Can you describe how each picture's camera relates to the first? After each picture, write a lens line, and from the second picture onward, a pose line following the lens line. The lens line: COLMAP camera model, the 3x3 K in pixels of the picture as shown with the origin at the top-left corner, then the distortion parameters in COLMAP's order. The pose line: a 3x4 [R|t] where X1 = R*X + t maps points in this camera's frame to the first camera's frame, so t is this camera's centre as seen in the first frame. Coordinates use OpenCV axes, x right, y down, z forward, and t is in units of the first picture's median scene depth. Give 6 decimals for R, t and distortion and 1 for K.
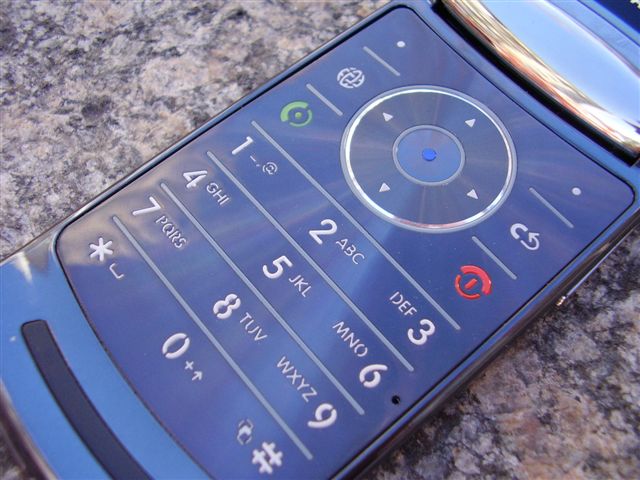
lens RADIAL K [[708.4, 0, 320.0], [0, 708.4, 240.0], [0, 0, 1]] dist [-0.128554, 0.028112]
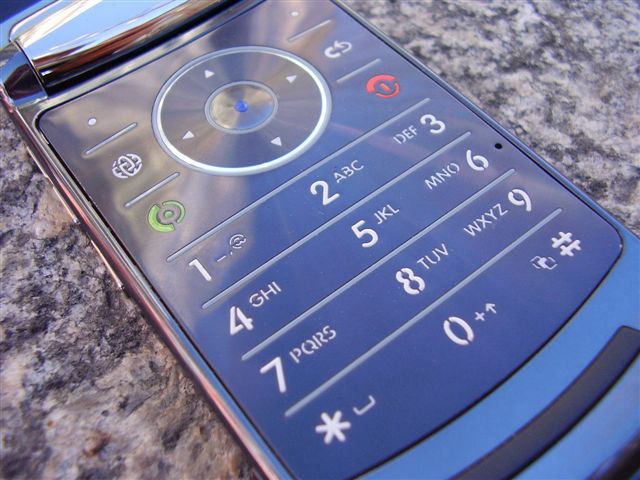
lens RADIAL K [[708.4, 0, 320.0], [0, 708.4, 240.0], [0, 0, 1]] dist [-0.128554, 0.028112]
pose [[0.045367, -0.818851, 0.572210, -0.622075], [0.904605, 0.276694, 0.324239, -0.324271], [-0.423831, 0.502914, 0.753290, 0.345886]]
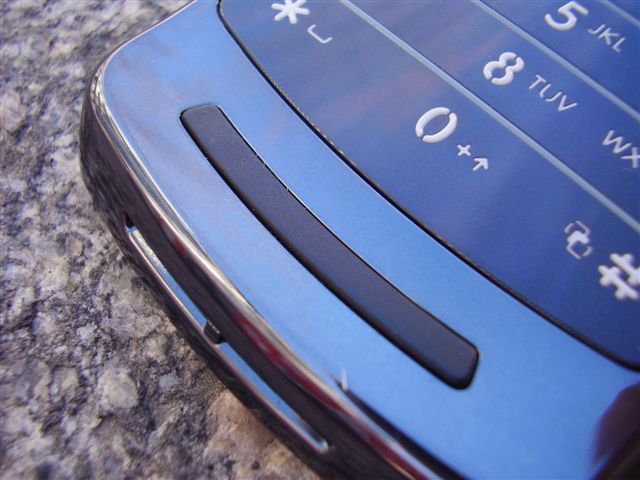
lens RADIAL K [[708.4, 0, 320.0], [0, 708.4, 240.0], [0, 0, 1]] dist [-0.128554, 0.028112]
pose [[0.998724, -0.045219, -0.022468, -0.297176], [0.045190, 0.998977, -0.001801, 0.248102], [0.022527, 0.000783, 0.999746, 0.365512]]
